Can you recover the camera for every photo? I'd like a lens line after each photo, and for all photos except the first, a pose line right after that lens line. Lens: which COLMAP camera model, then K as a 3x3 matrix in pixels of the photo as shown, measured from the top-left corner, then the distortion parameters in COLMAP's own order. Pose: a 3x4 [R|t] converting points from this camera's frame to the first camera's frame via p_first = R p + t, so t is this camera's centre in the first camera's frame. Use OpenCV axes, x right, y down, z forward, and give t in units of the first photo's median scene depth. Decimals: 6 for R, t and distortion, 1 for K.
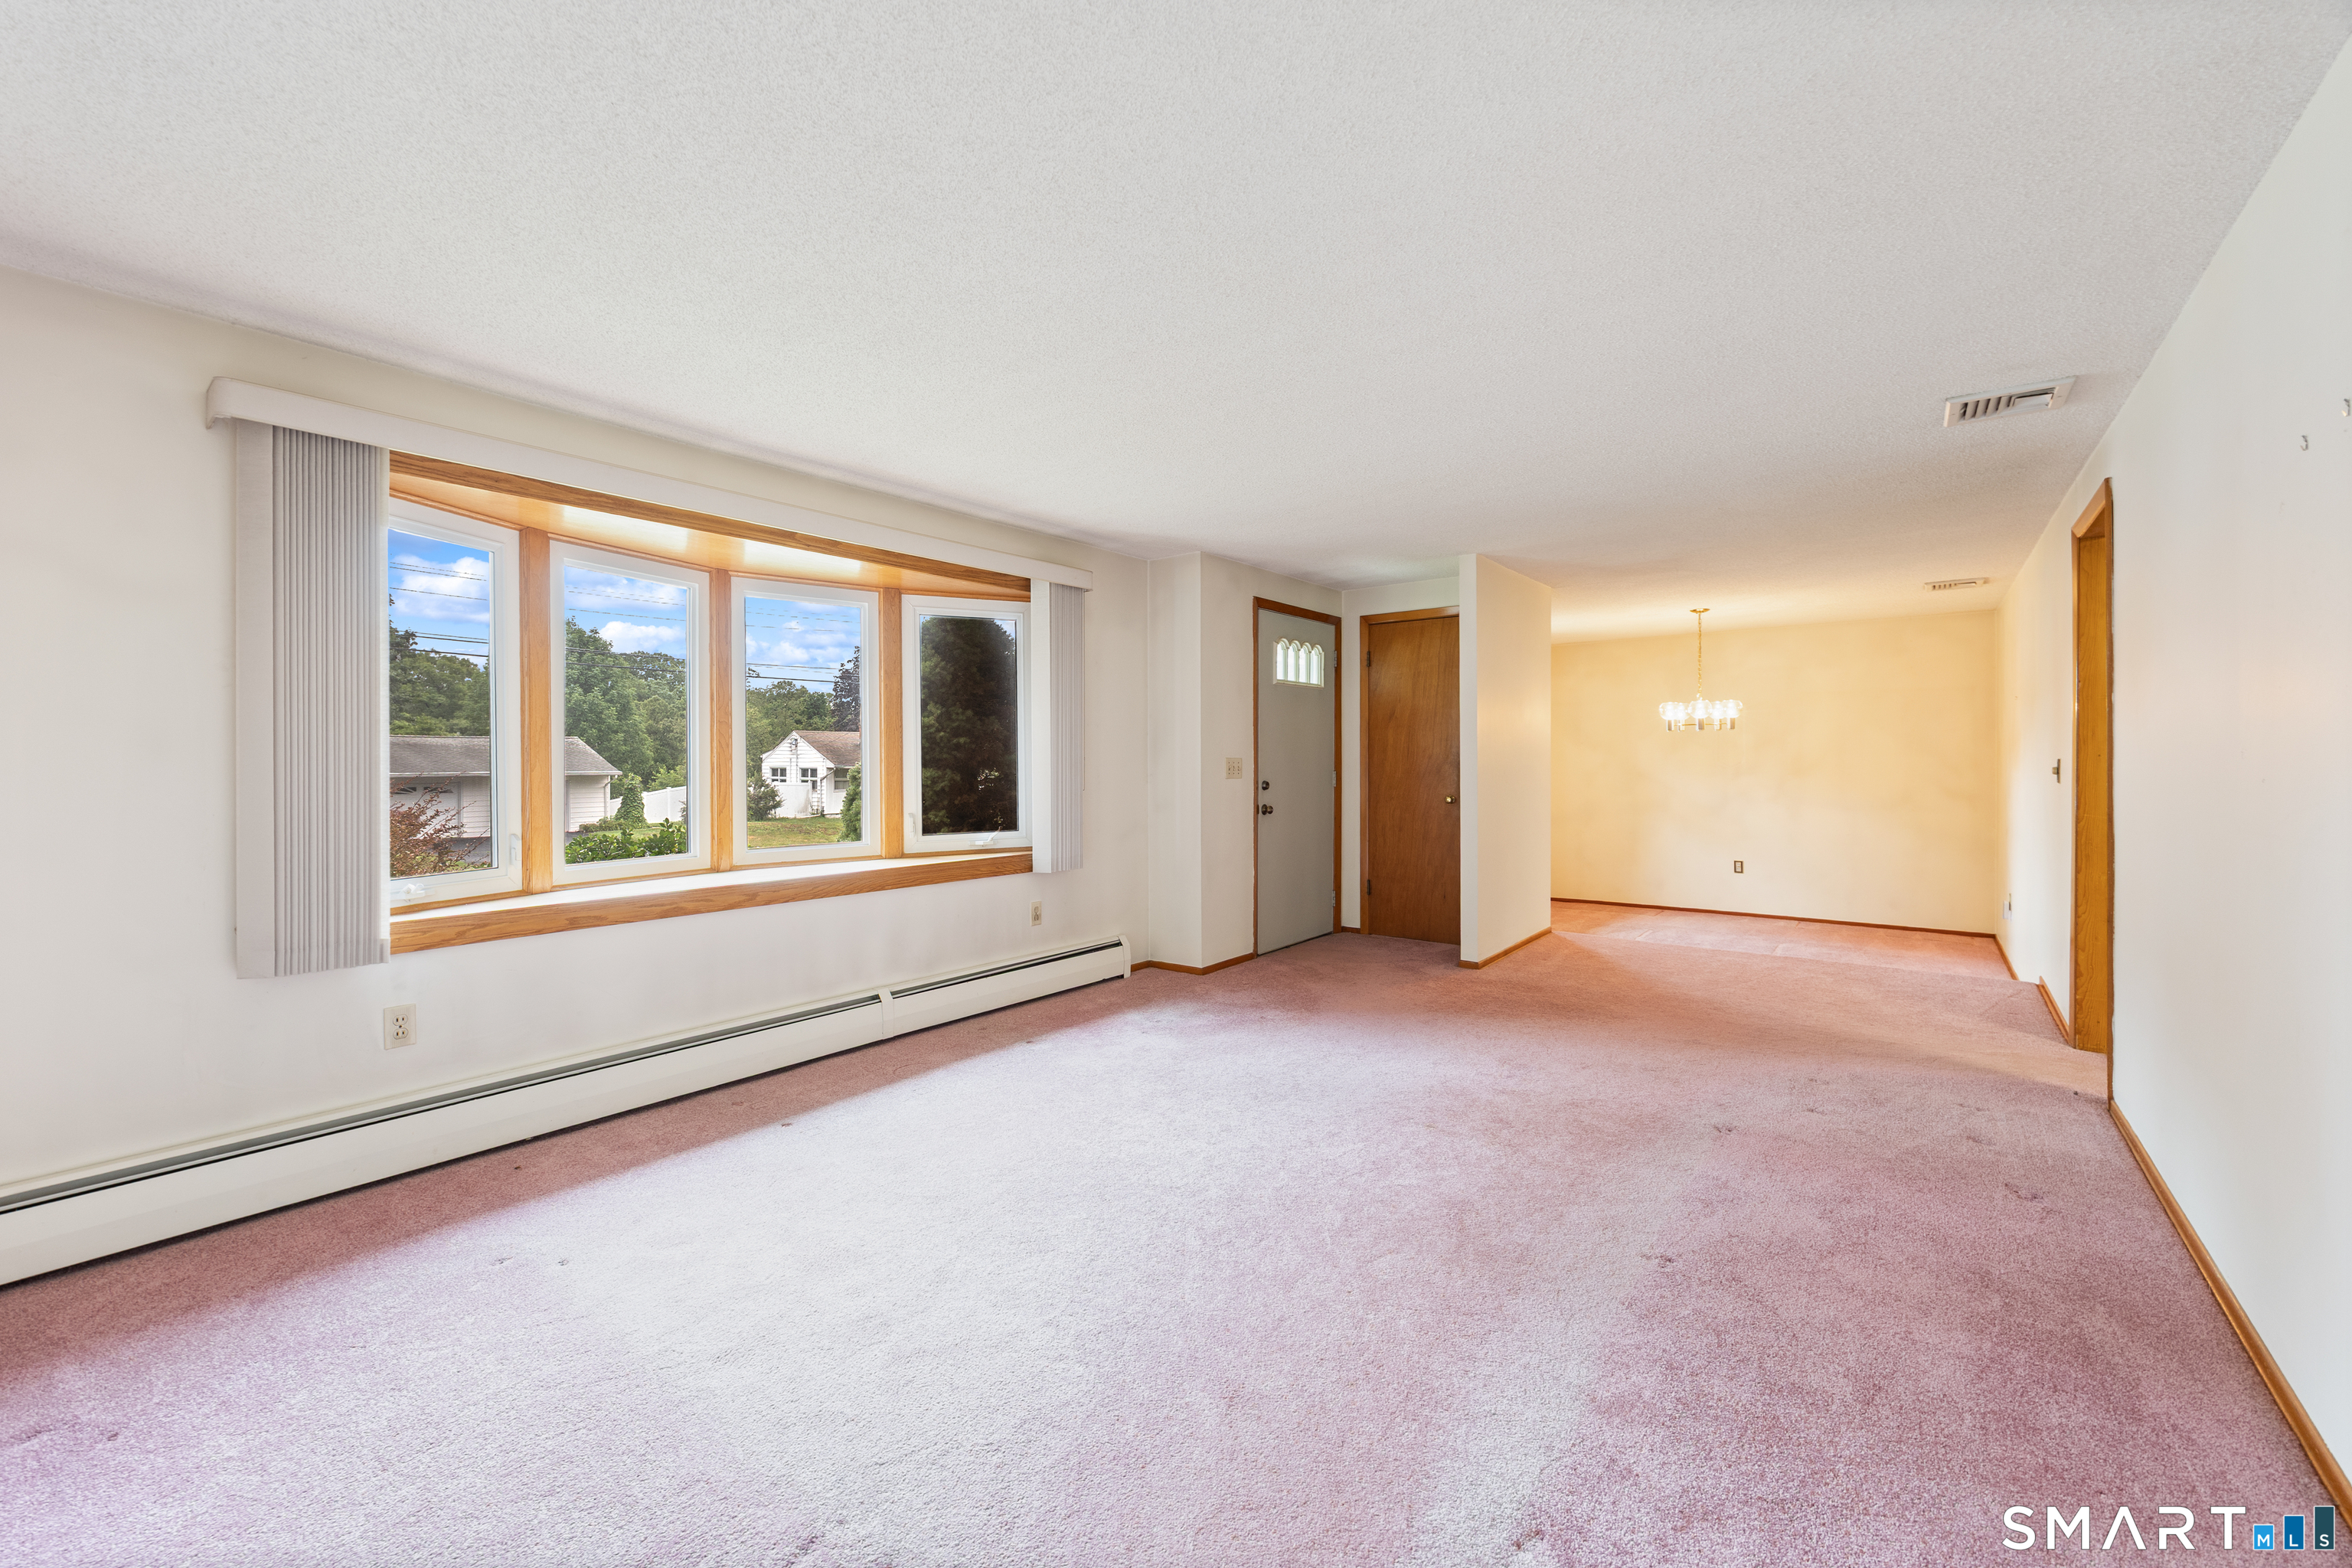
lens RADIAL K [[947.1, 0, 1177.2], [0, 947.1, 773.7], [0, 0, 1]] dist [-0.000513, 0.000177]
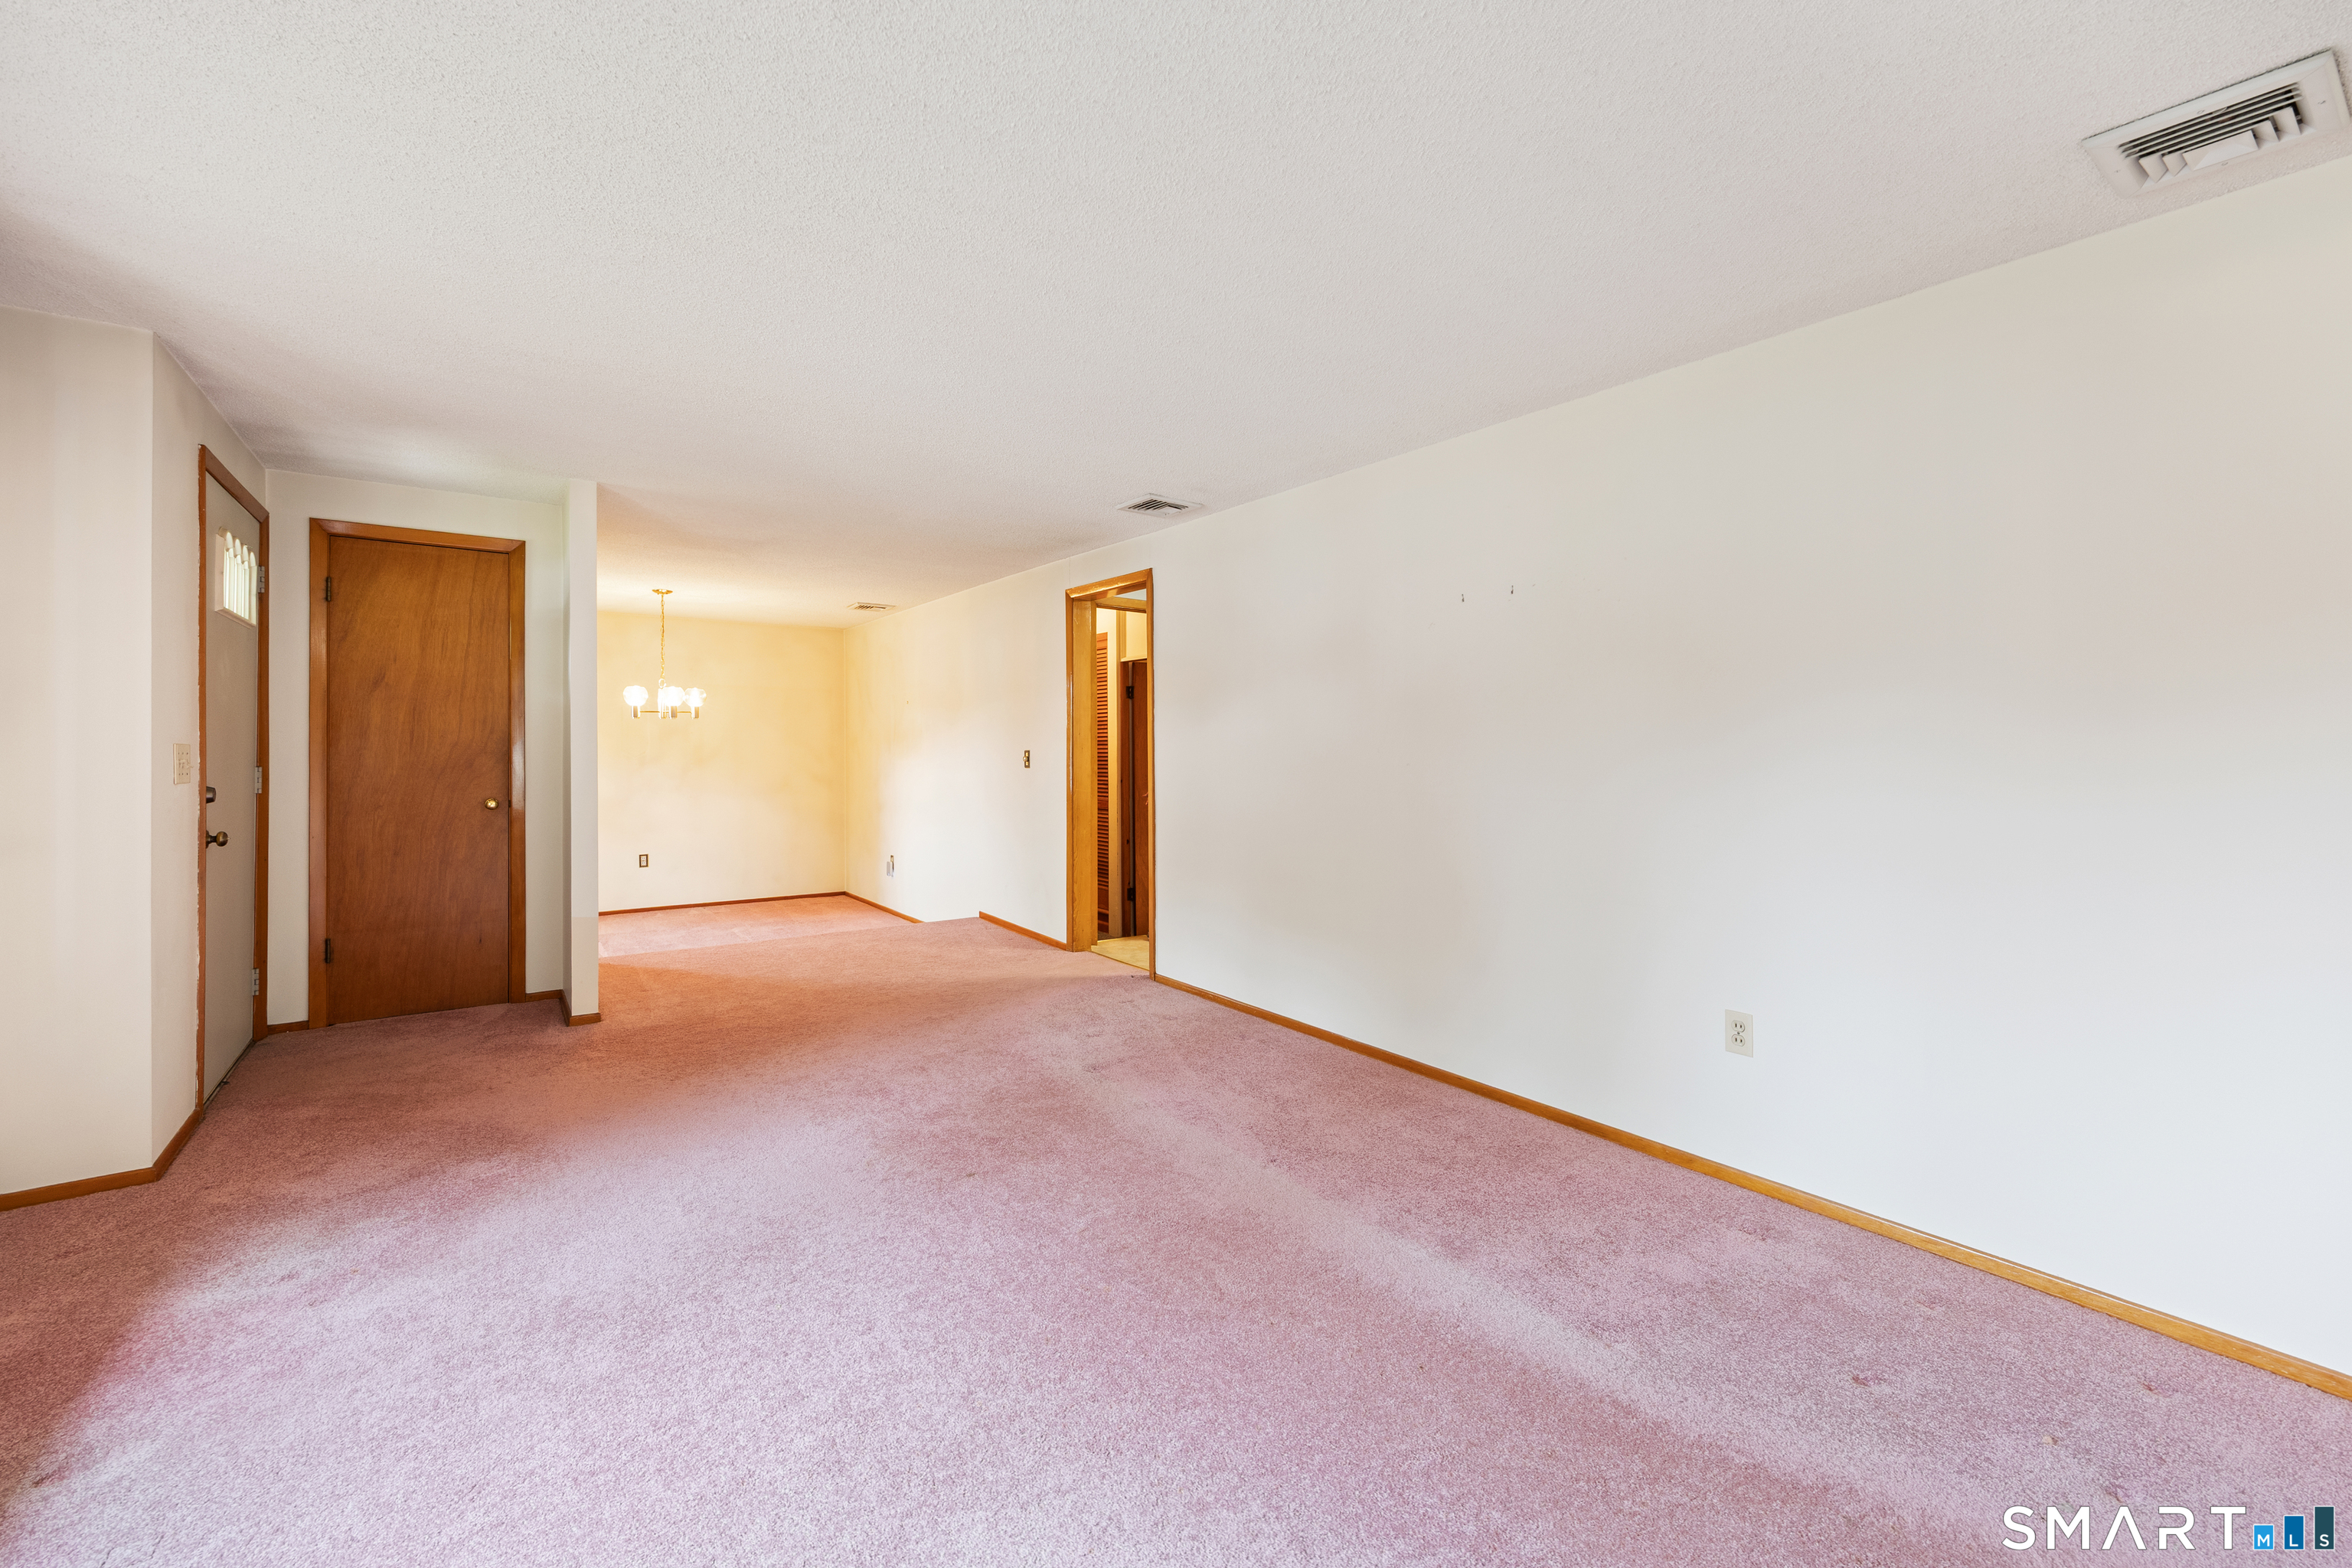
lens RADIAL K [[955.2, 0, 1182.6], [0, 955.2, 736.7], [0, 0, 1]] dist [-0.001067, 0.000144]
pose [[0.273313, 0.014411, 0.961817, -0.371555], [0.010936, 0.999777, -0.018088, -0.007279], [-0.961863, 0.015462, 0.273095, 0.402993]]
